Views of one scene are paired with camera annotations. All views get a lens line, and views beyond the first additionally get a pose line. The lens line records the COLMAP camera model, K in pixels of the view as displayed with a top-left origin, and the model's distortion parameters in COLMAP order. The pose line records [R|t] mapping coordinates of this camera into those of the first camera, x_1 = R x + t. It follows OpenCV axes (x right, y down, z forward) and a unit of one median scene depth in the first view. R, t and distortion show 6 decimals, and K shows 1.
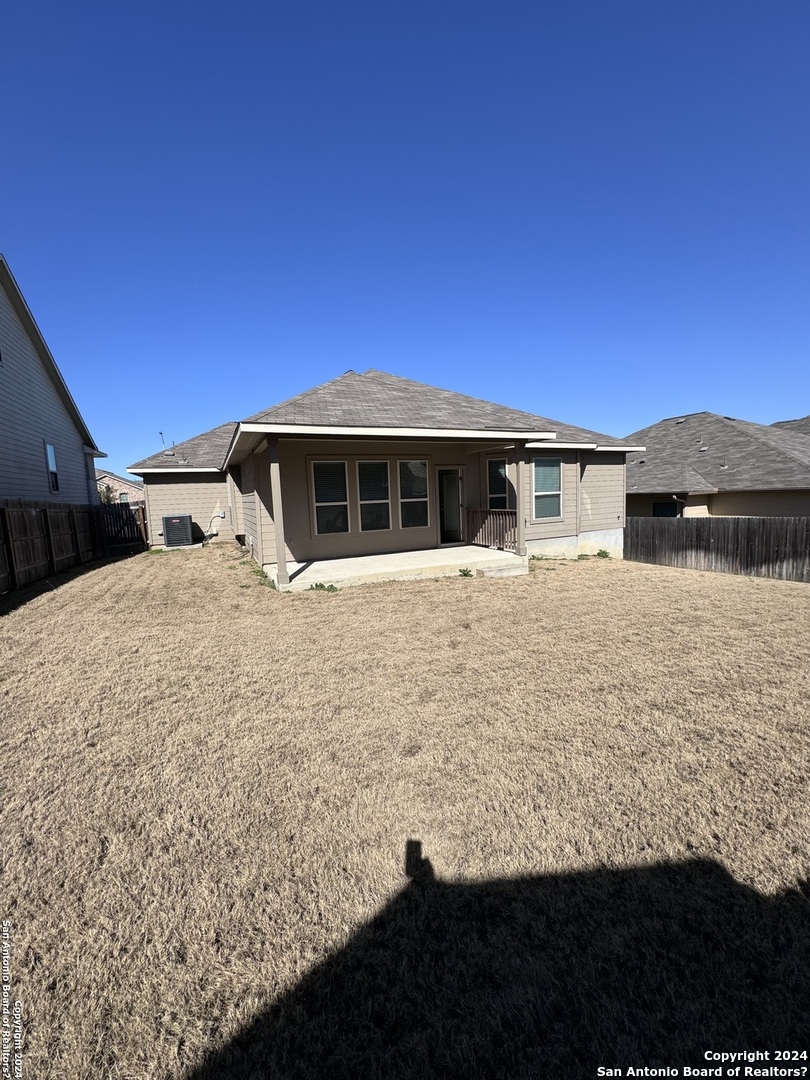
lens RADIAL K [[427.7, 0, 402.2], [0, 427.7, 538.5], [0, 0, 1]] dist [-0.012876, 0.004128]
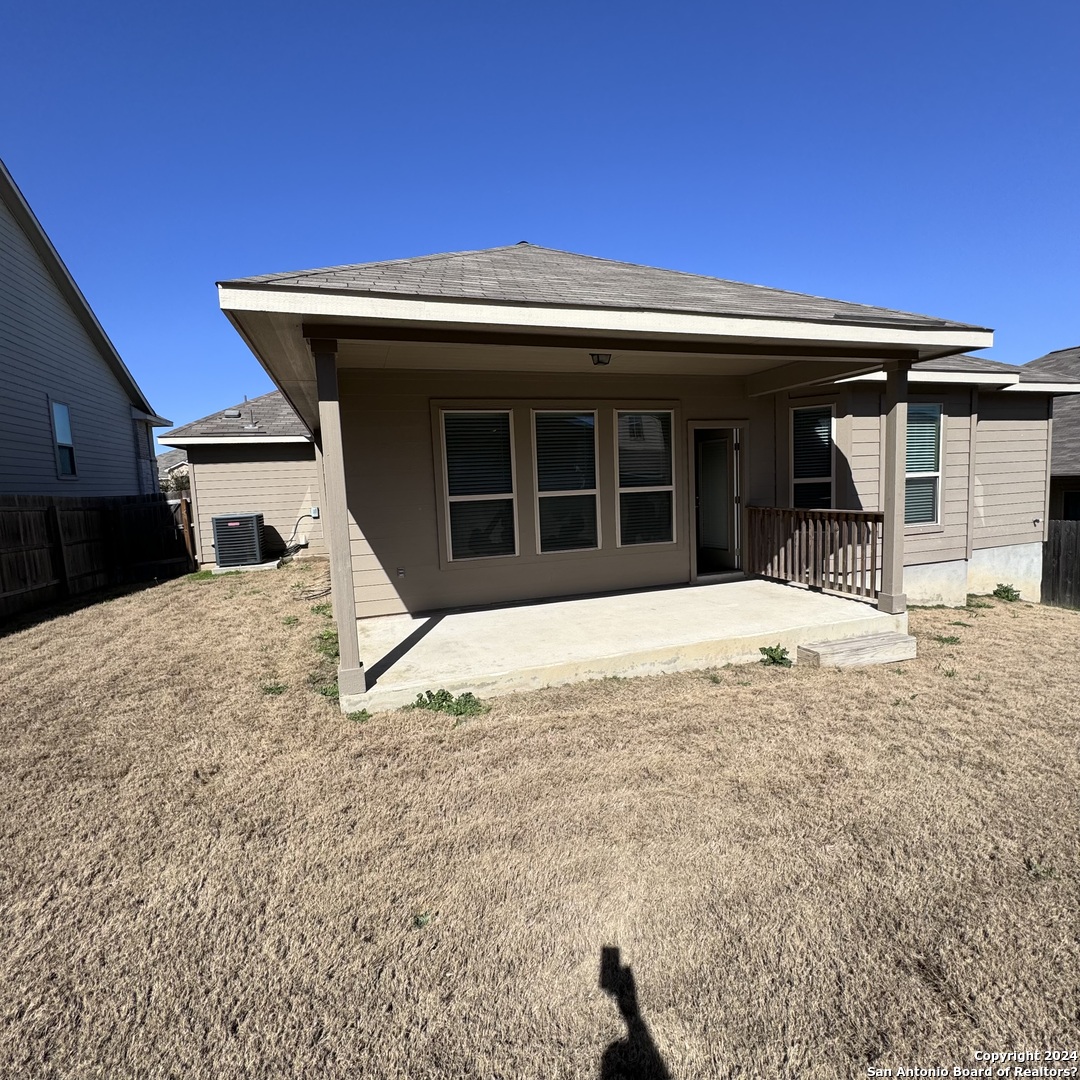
lens RADIAL K [[565.9, 0, 543.4], [0, 565.9, 540.4], [0, 0, 1]] dist [-0.008292, 0.000360]
pose [[0.995502, 0.007479, -0.094441, -0.027036], [-0.007188, 0.999968, 0.003419, -0.029458], [0.094464, -0.002725, 0.995525, 0.305157]]
